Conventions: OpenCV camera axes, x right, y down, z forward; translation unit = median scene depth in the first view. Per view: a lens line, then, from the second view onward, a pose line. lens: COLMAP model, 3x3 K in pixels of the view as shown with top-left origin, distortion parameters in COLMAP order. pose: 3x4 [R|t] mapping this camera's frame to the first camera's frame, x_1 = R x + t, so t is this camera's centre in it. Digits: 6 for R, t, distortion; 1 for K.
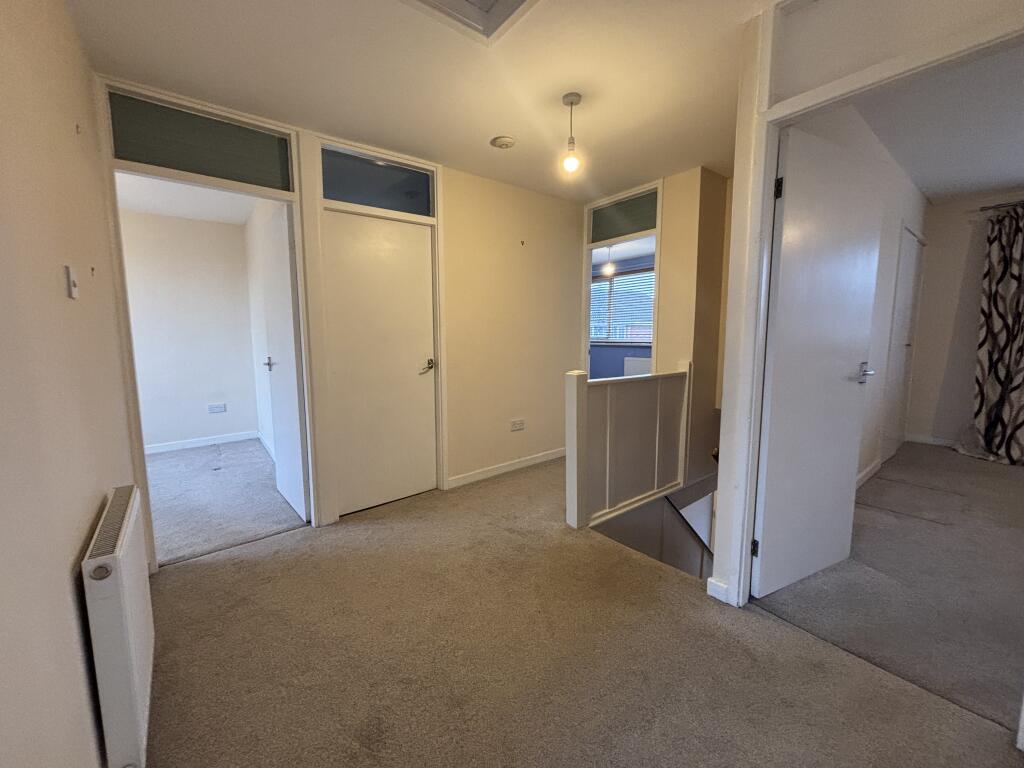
lens RADIAL K [[410.7, 0, 515.5], [0, 410.7, 389.3], [0, 0, 1]] dist [-0.001540, 0.000494]
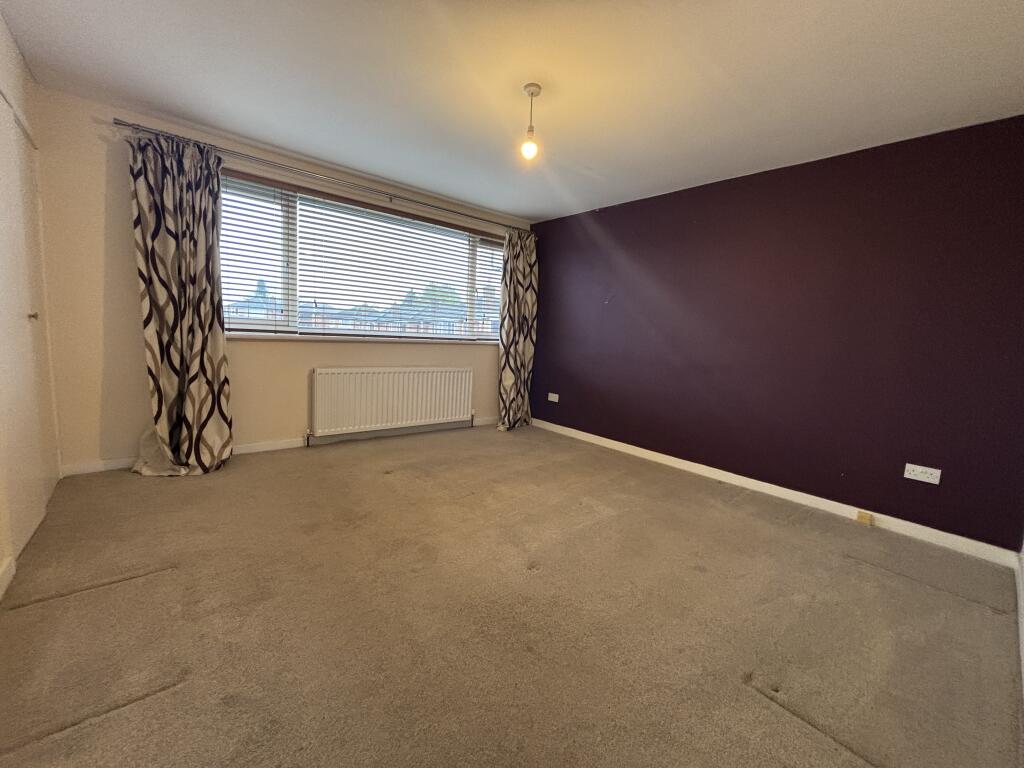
lens RADIAL K [[410.7, 0, 516.4], [0, 410.7, 383.0], [0, 0, 1]] dist [-0.001540, 0.000494]
pose [[-0.011538, -0.095901, 0.995324, 0.410125], [0.075557, 0.992461, 0.096501, -0.022564], [-0.997075, 0.076317, -0.004205, 0.372445]]
